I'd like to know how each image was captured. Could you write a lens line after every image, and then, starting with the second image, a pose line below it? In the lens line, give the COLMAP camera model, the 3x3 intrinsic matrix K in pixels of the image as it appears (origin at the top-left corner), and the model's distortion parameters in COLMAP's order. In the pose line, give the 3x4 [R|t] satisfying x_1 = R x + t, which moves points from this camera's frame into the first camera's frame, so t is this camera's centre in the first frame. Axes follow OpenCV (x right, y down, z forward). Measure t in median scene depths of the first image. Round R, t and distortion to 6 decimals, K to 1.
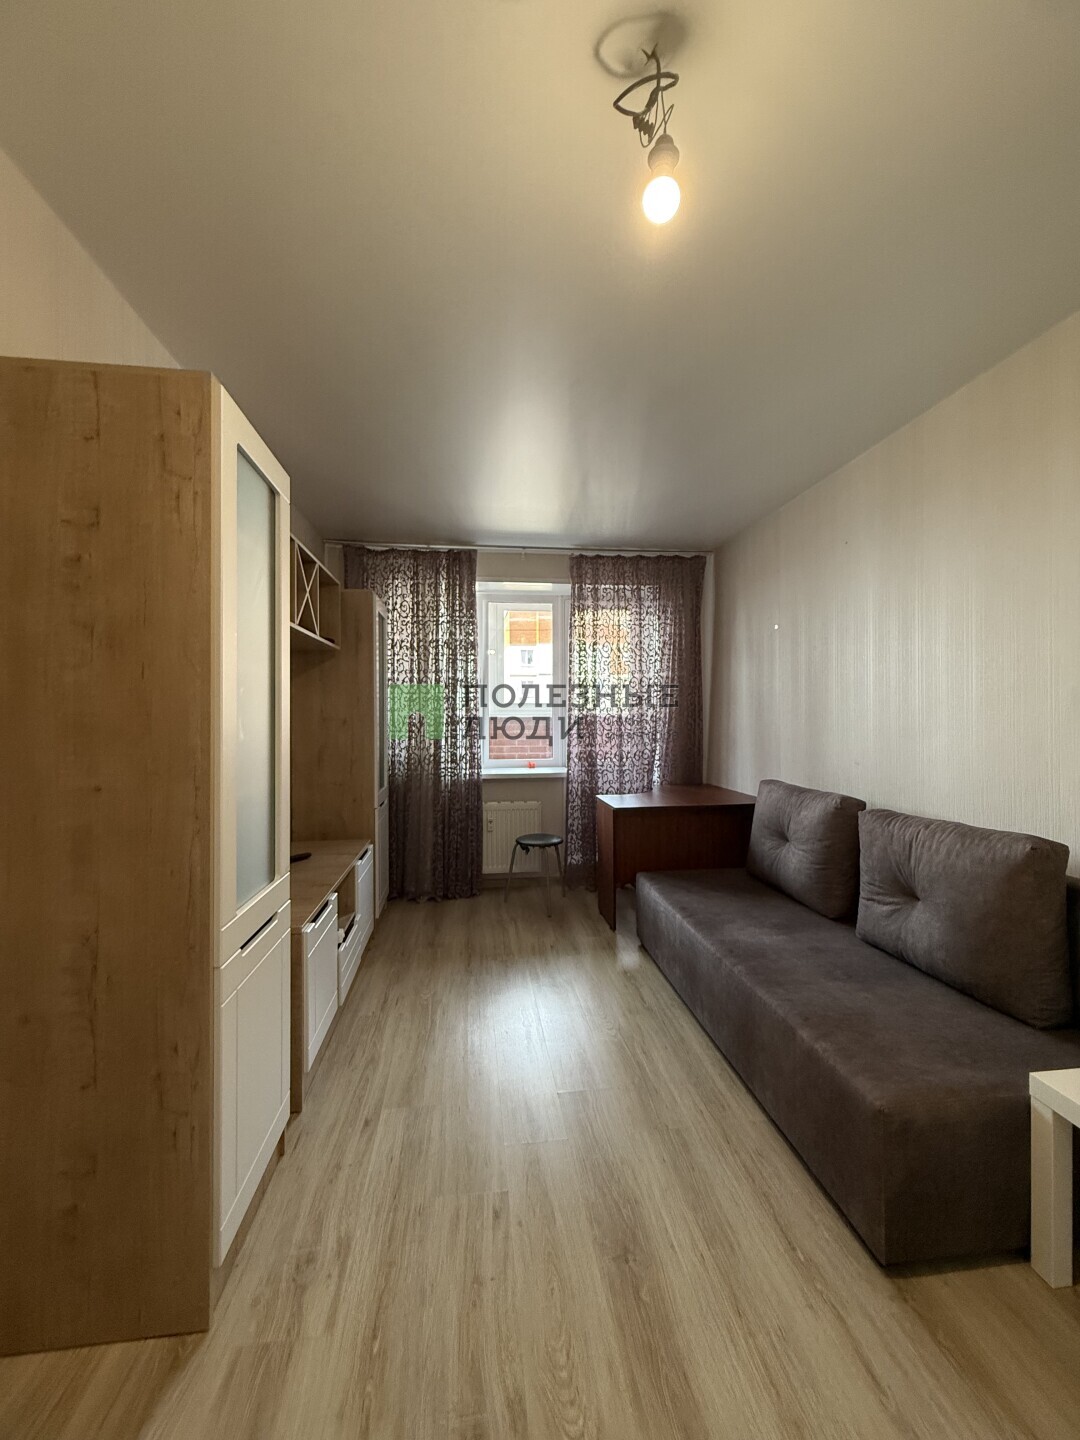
lens RADIAL K [[576.7, 0, 543.3], [0, 576.7, 716.0], [0, 0, 1]] dist [-0.002055, 0.000386]
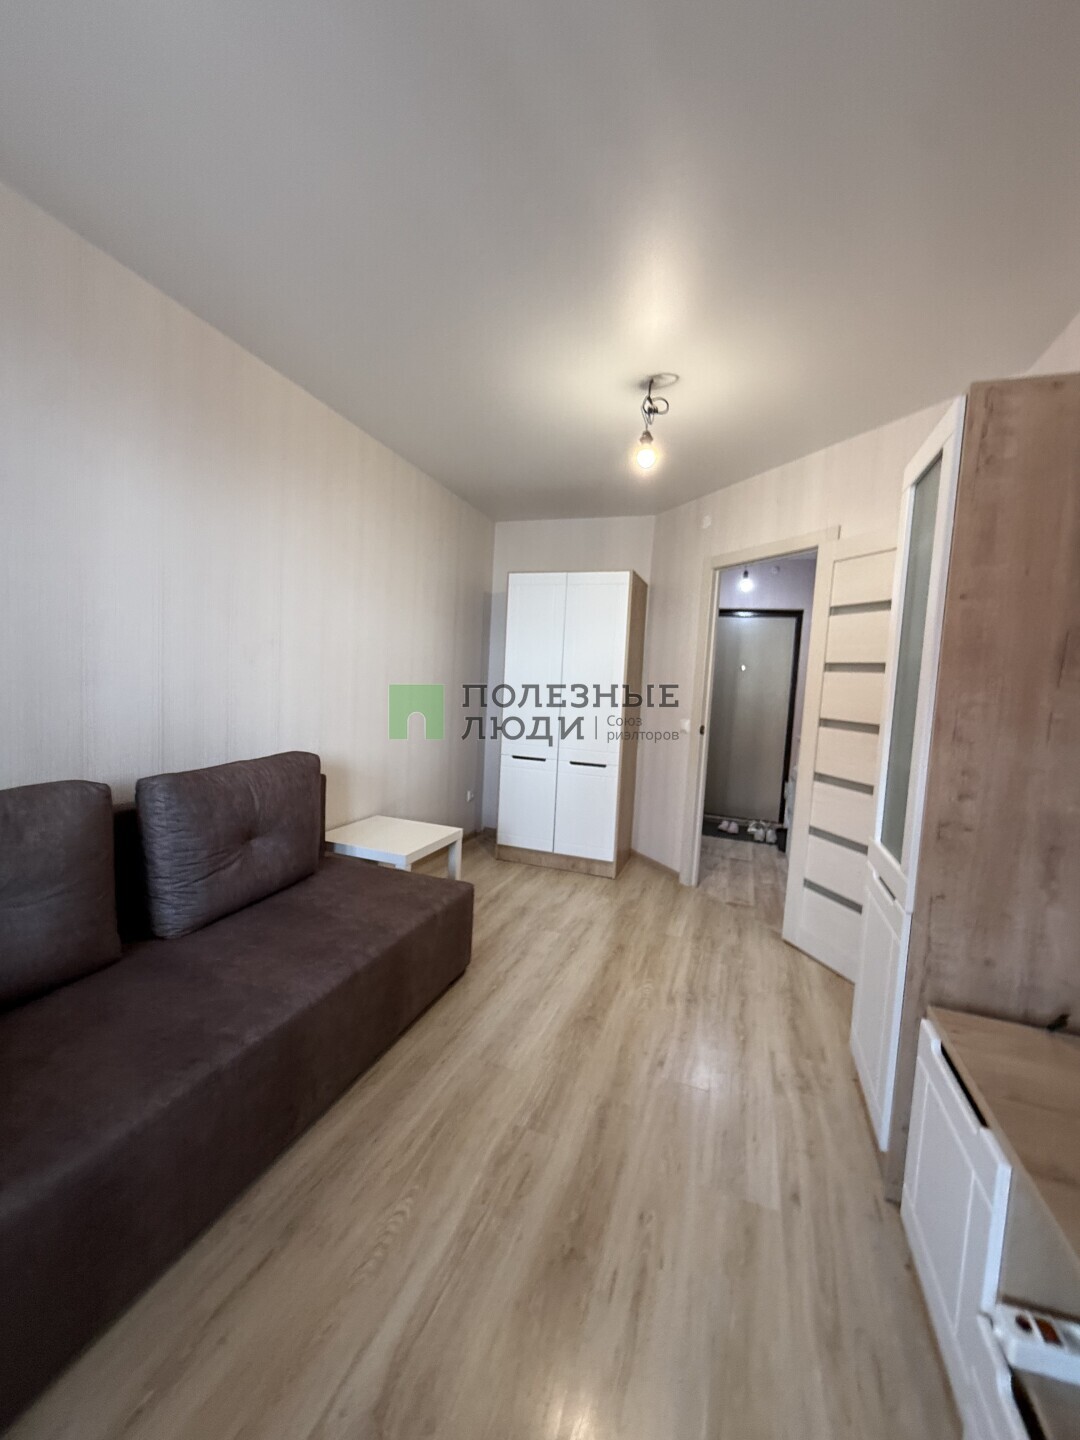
lens RADIAL K [[576.7, 0, 534.7], [0, 576.7, 721.1], [0, 0, 1]] dist [-0.002055, 0.000386]
pose [[-0.887226, -0.078009, 0.454691, -0.136560], [-0.051495, 0.996187, 0.070430, 0.001309], [-0.458452, 0.039073, -0.887860, 0.854966]]
